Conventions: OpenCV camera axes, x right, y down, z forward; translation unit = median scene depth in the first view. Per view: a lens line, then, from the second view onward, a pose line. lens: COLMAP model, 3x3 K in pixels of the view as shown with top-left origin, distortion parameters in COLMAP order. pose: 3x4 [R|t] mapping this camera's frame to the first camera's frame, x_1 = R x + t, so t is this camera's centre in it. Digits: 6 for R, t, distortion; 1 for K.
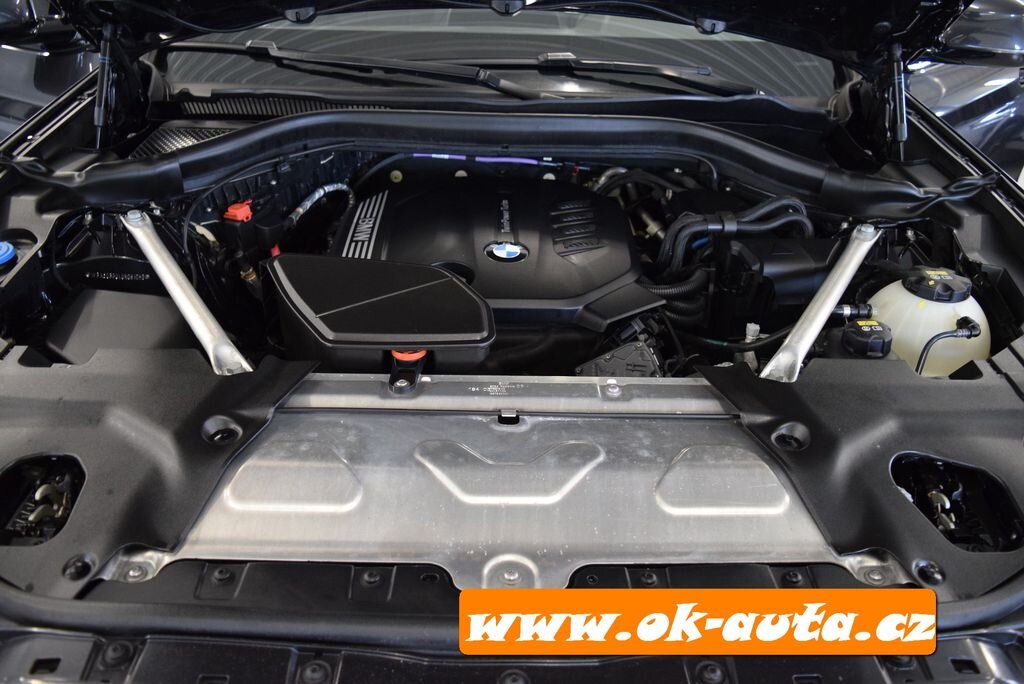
lens RADIAL K [[788.4, 0, 496.8], [0, 788.4, 339.0], [0, 0, 1]] dist [-0.086035, 0.006347]
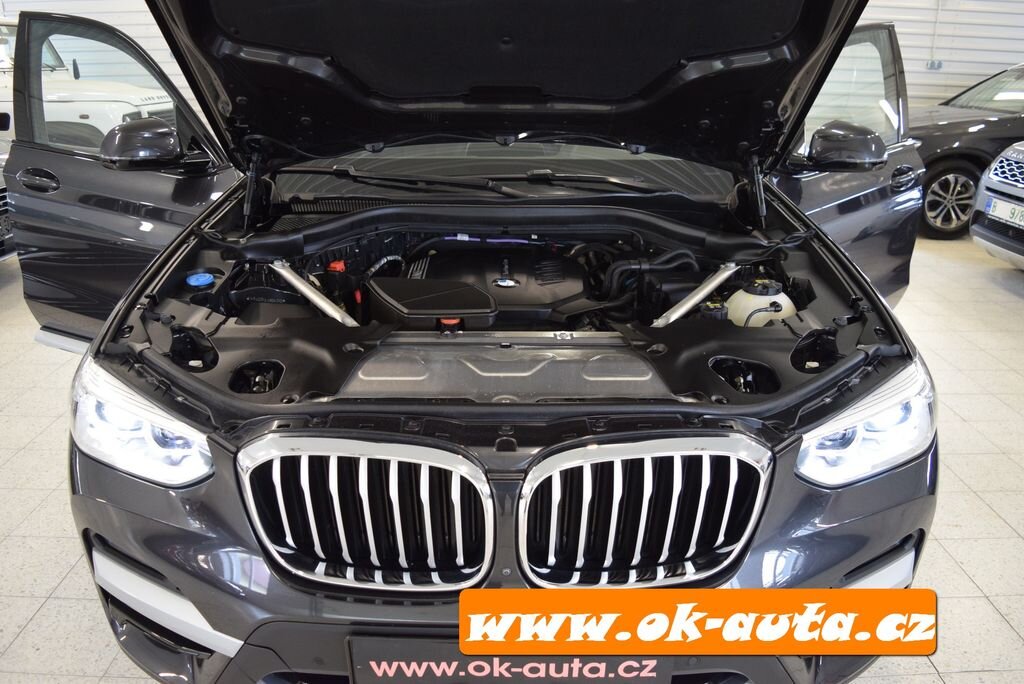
lens RADIAL K [[856.9, 0, 516.1], [0, 856.9, 349.4], [0, 0, 1]] dist [-0.084393, 0.006902]
pose [[0.999791, -0.020180, 0.003296, 0.022413], [0.020444, 0.983591, -0.179249, 0.315764], [0.000376, 0.179278, 0.983798, -0.662689]]
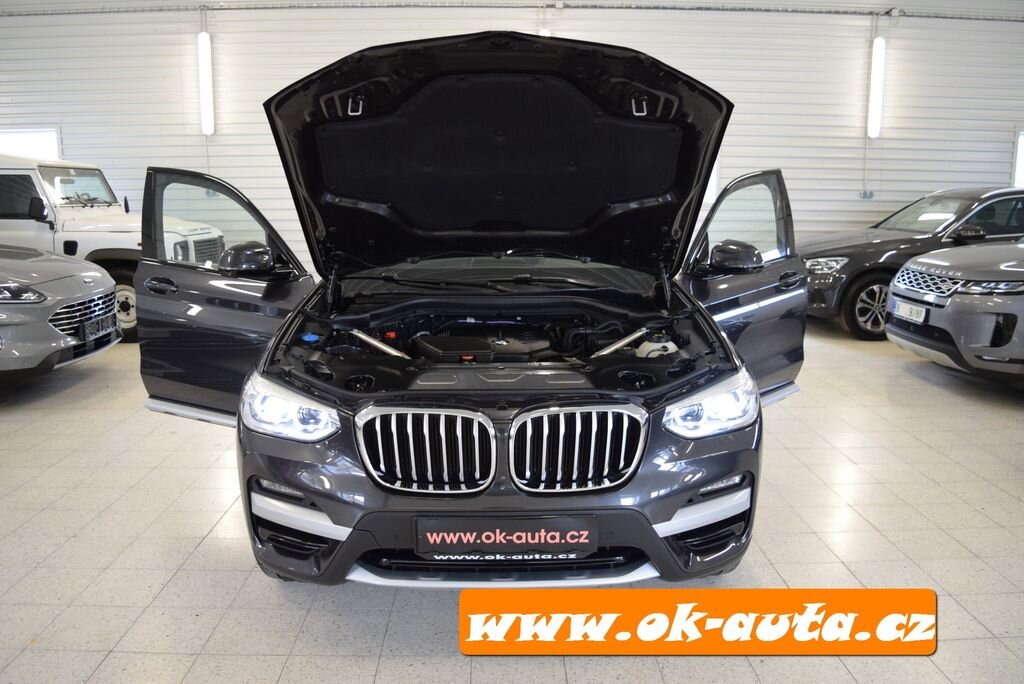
lens RADIAL K [[1050.1, 0, 528.9], [0, 1050.1, 356.2], [0, 0, 1]] dist [-0.083408, -0.003257]
pose [[0.999178, -0.030749, 0.026420, 0.011612], [0.037921, 0.939345, -0.340871, 1.019974], [-0.014336, 0.341592, 0.939739, -2.035228]]
